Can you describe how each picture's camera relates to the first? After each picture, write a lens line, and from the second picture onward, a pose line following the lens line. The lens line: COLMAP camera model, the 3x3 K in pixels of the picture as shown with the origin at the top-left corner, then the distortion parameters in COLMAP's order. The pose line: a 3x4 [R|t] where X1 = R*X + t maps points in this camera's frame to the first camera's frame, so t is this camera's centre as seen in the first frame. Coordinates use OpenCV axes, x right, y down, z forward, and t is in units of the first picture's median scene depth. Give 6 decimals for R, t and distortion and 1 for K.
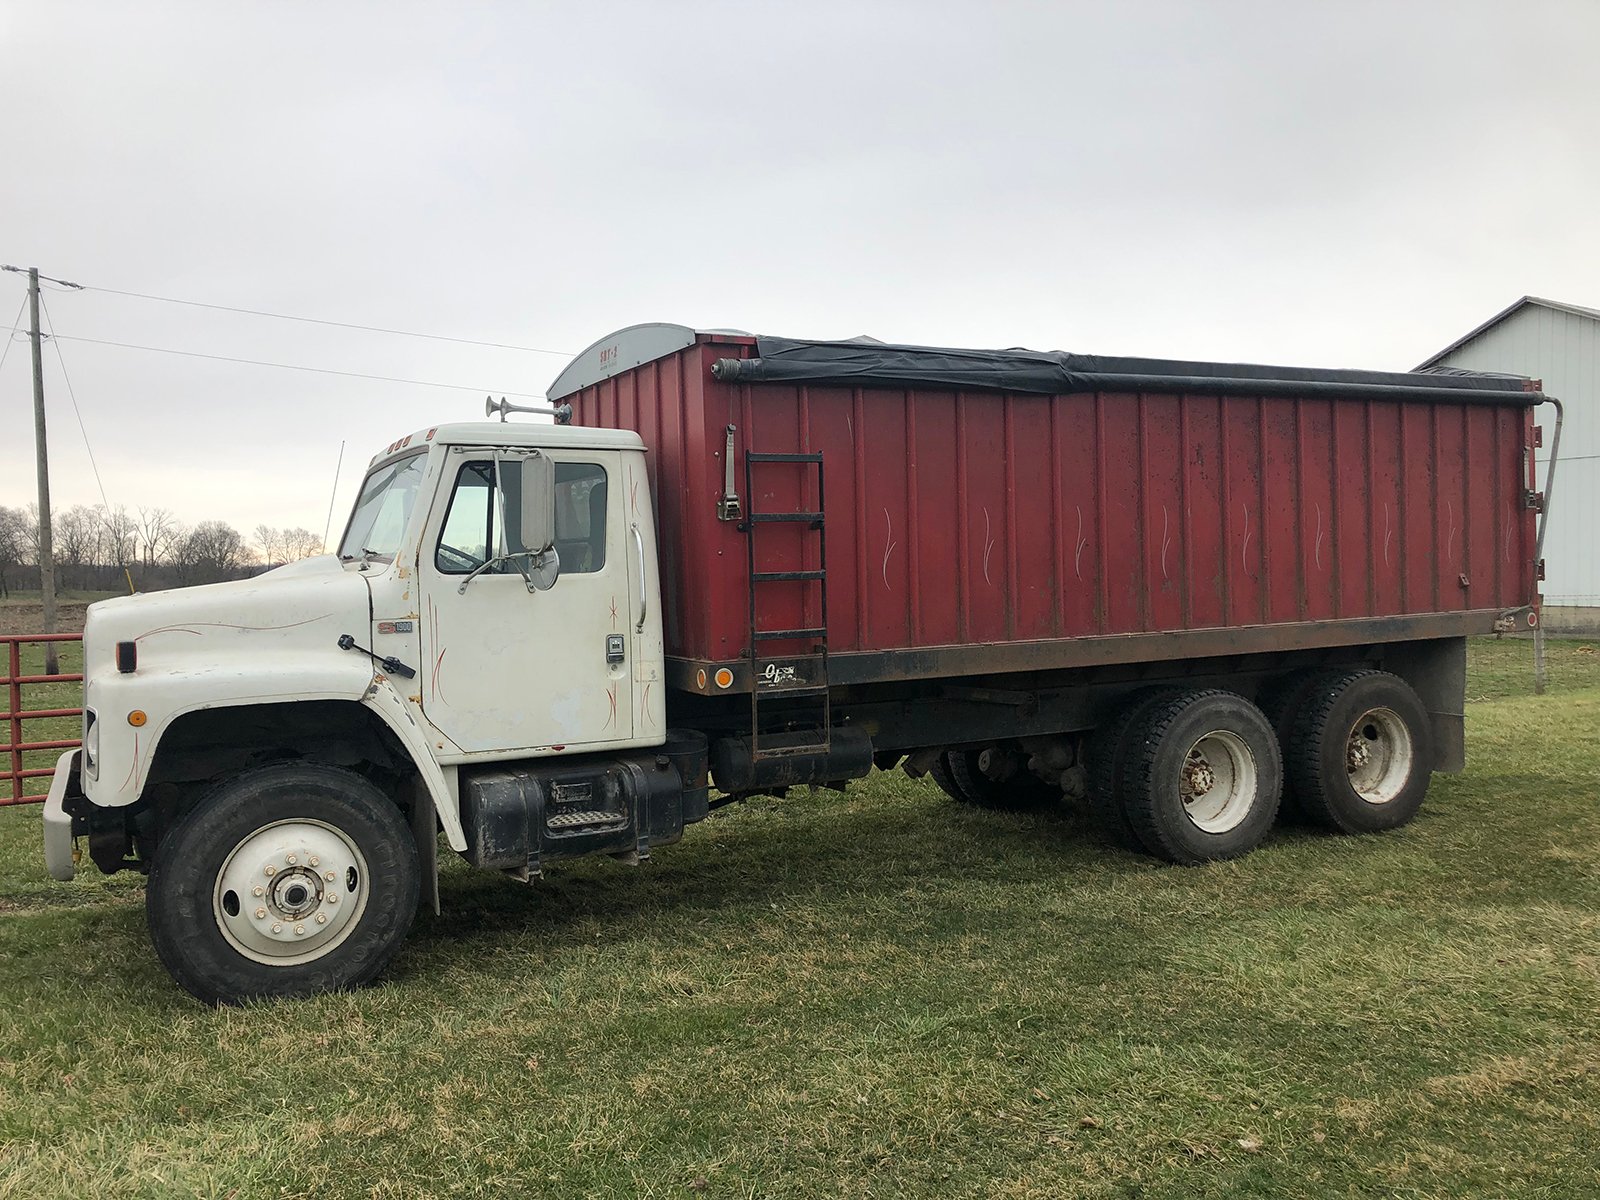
lens RADIAL K [[1295.6, 0, 795.5], [0, 1295.6, 598.5], [0, 0, 1]] dist [0.027923, -0.013995]
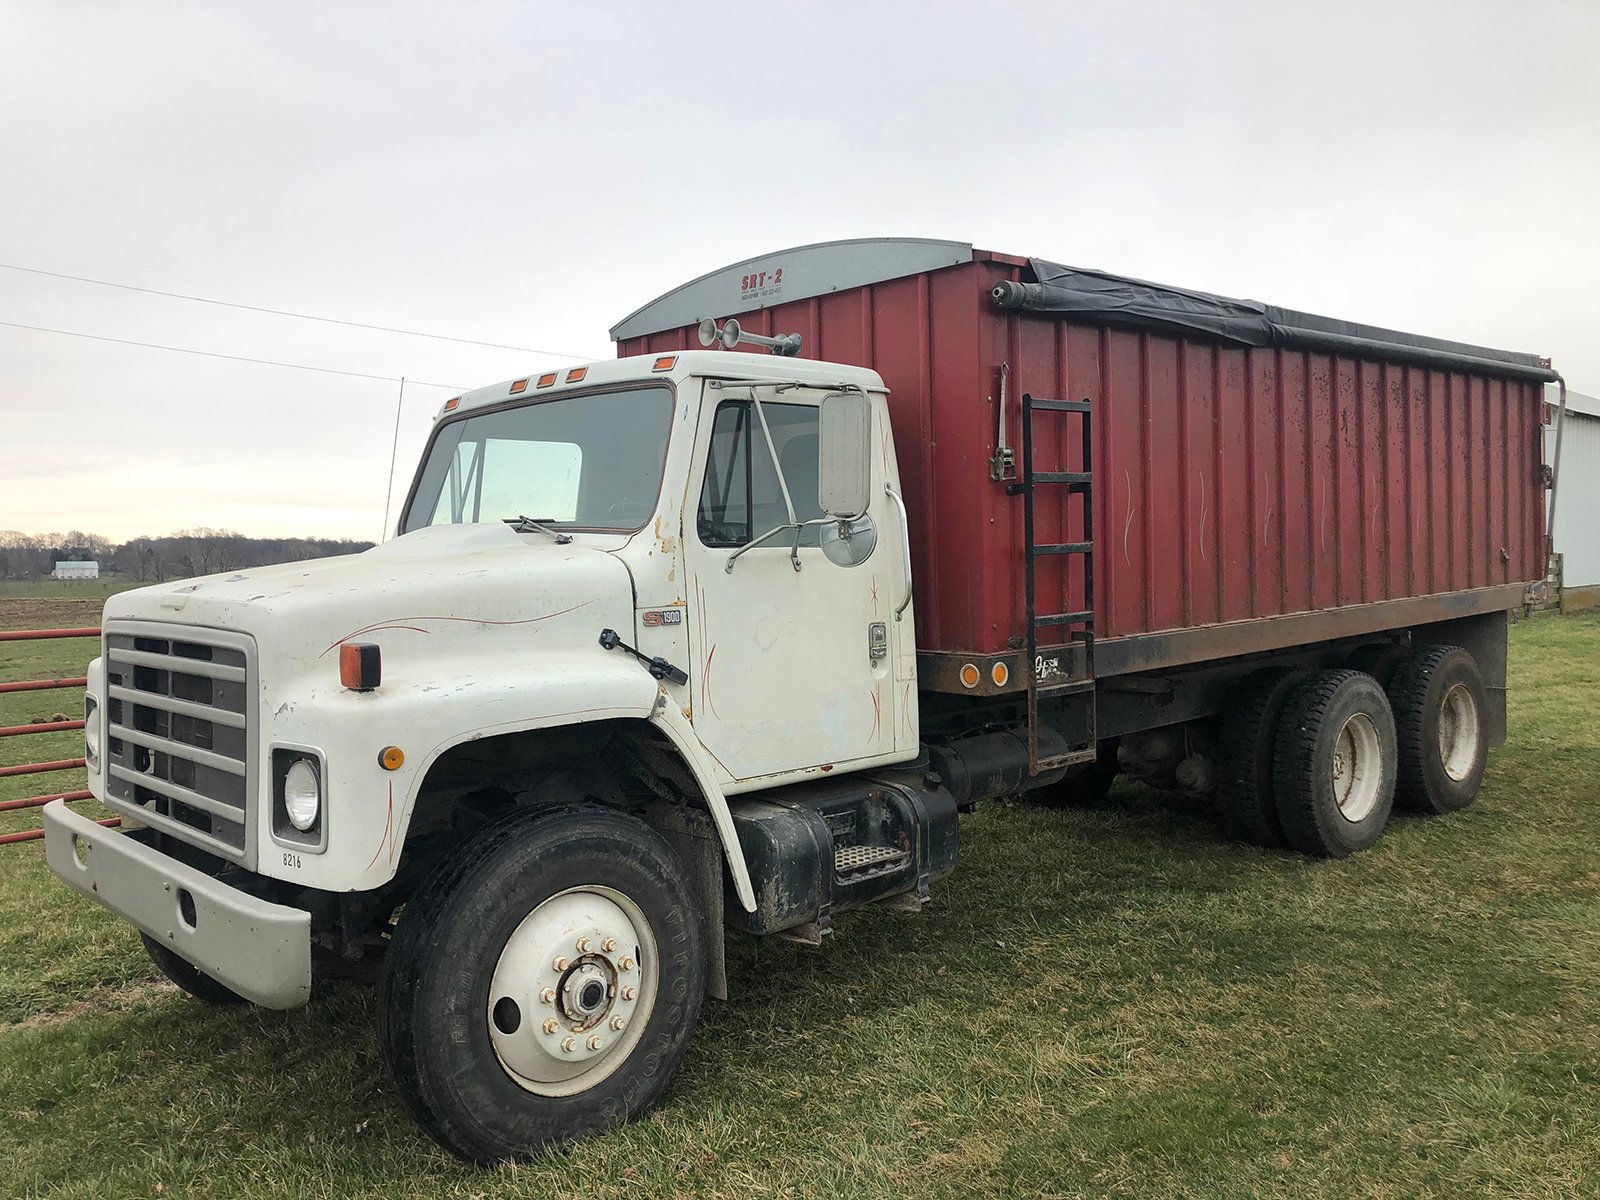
lens RADIAL K [[1292.5, 0, 796.3], [0, 1292.5, 593.0], [0, 0, 1]] dist [0.086743, -0.175530]
pose [[0.965578, -0.013897, 0.259741, -0.405664], [0.012654, 0.999899, 0.006457, 0.003770], [-0.259805, -0.002948, 0.965657, 0.249121]]
